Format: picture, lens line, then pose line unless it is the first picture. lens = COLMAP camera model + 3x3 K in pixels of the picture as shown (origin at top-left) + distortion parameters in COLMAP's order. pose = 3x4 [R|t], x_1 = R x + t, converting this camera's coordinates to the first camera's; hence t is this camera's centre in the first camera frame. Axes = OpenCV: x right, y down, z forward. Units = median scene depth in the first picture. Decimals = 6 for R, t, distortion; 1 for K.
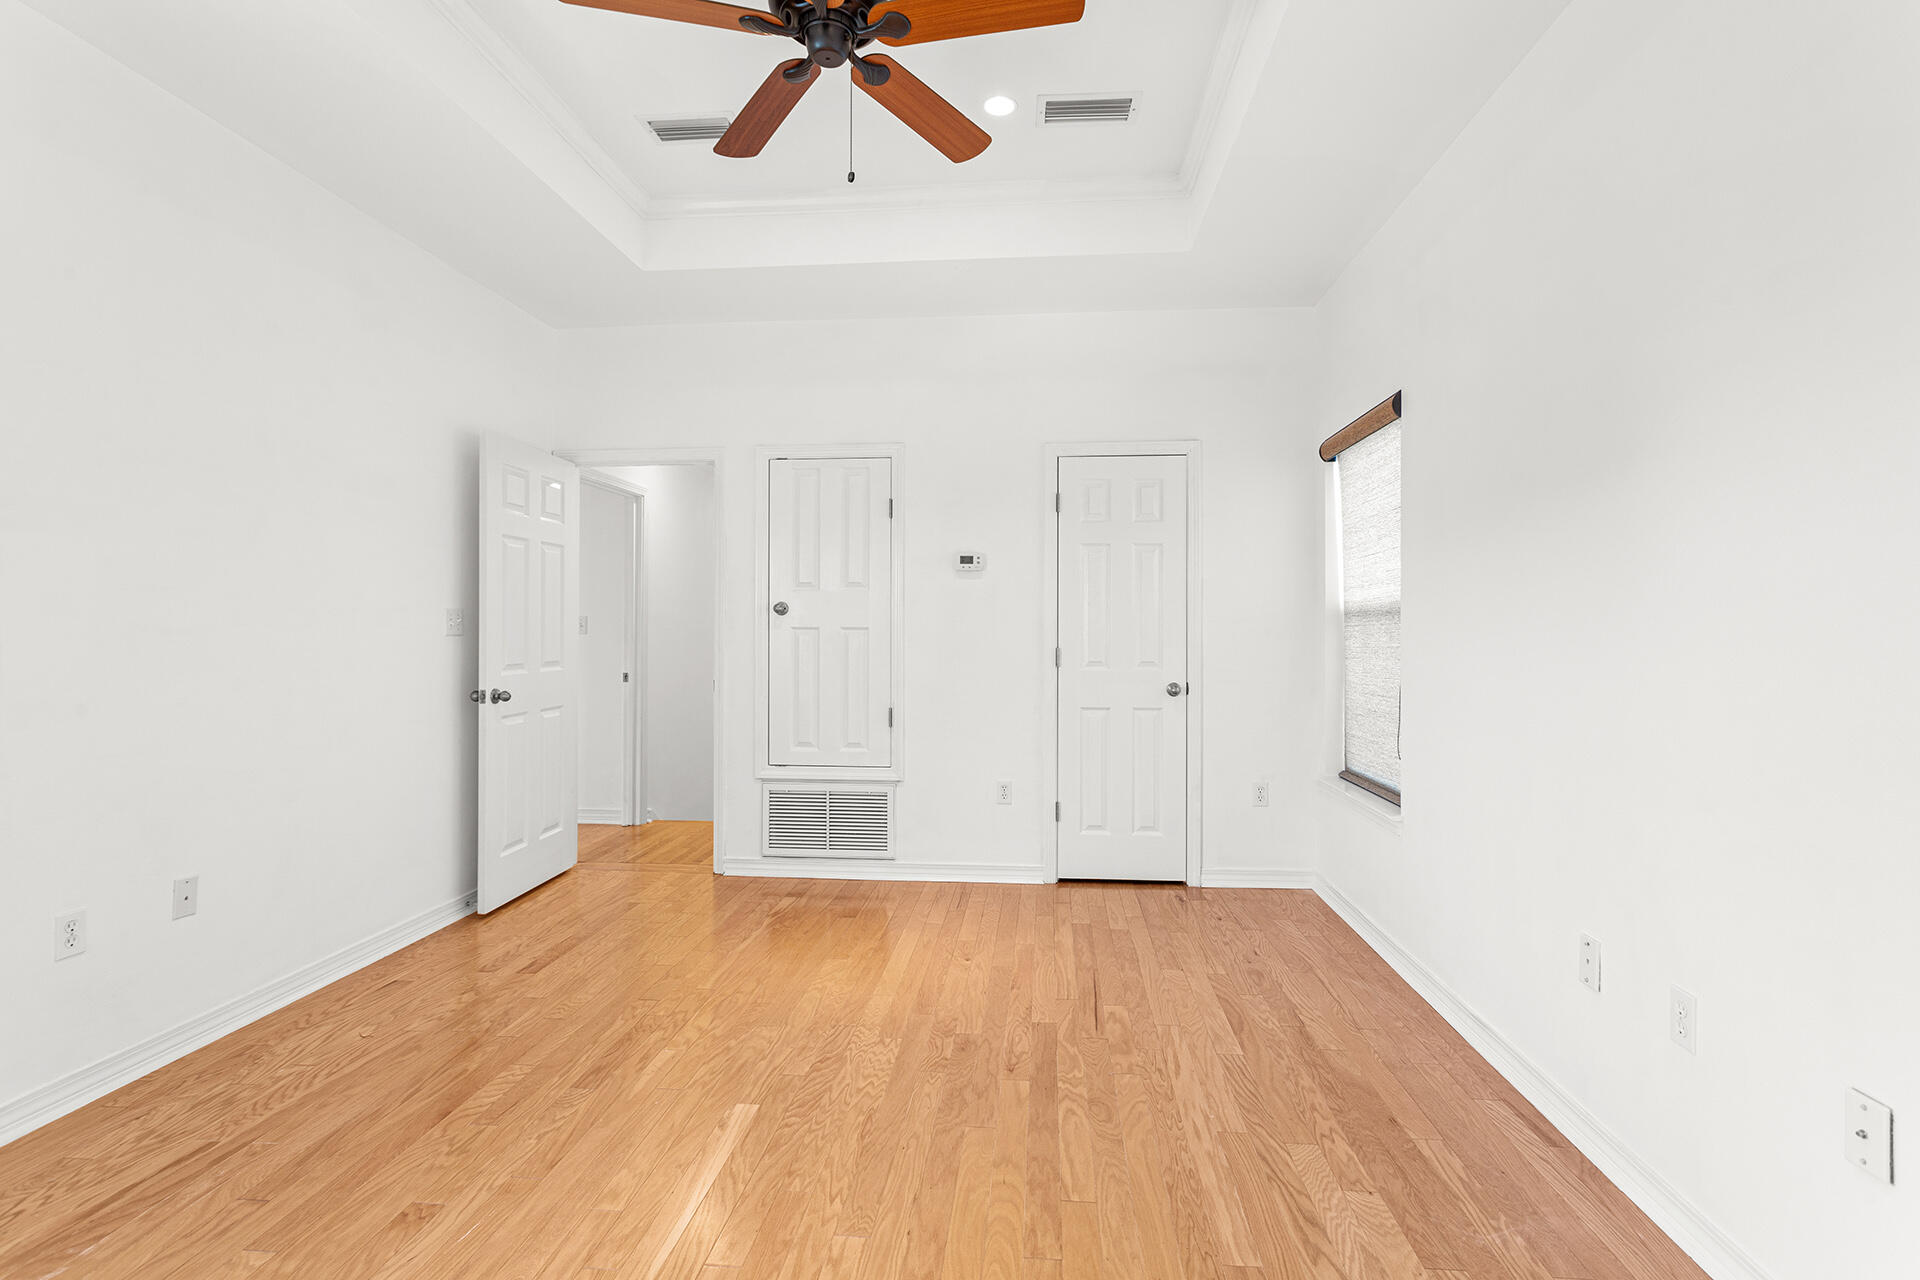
lens RADIAL K [[908.7, 0, 964.5], [0, 908.7, 626.7], [0, 0, 1]] dist [-0.001520, 0.000483]
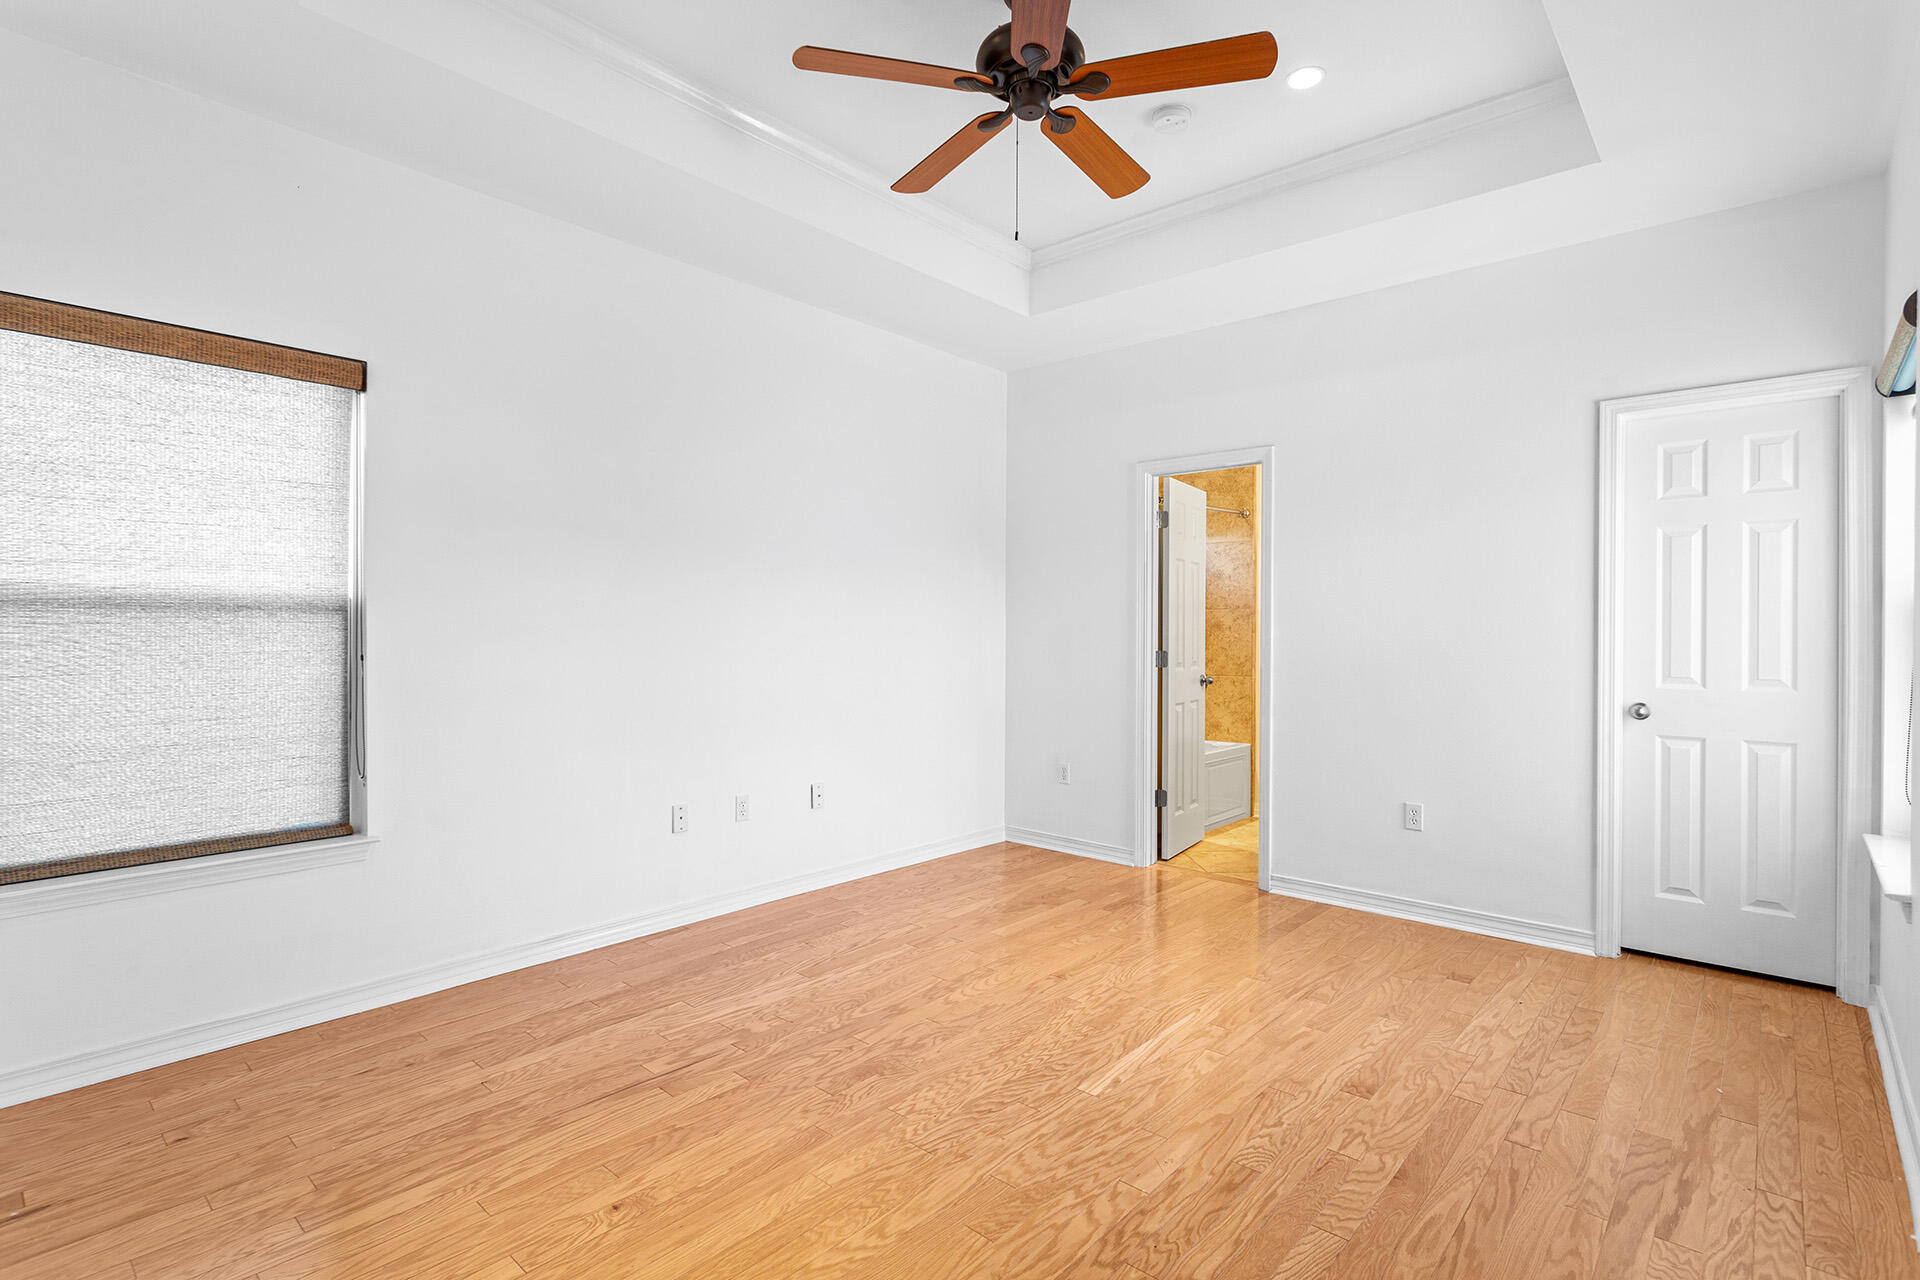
lens RADIAL K [[908.7, 0, 964.5], [0, 908.7, 626.7], [0, 0, 1]] dist [-0.001520, 0.000483]
pose [[-0.803800, -0.002173, 0.594895, -0.707187], [-0.006705, 0.999963, -0.005407, 0.001097], [-0.594862, -0.008335, -0.803785, 1.829258]]
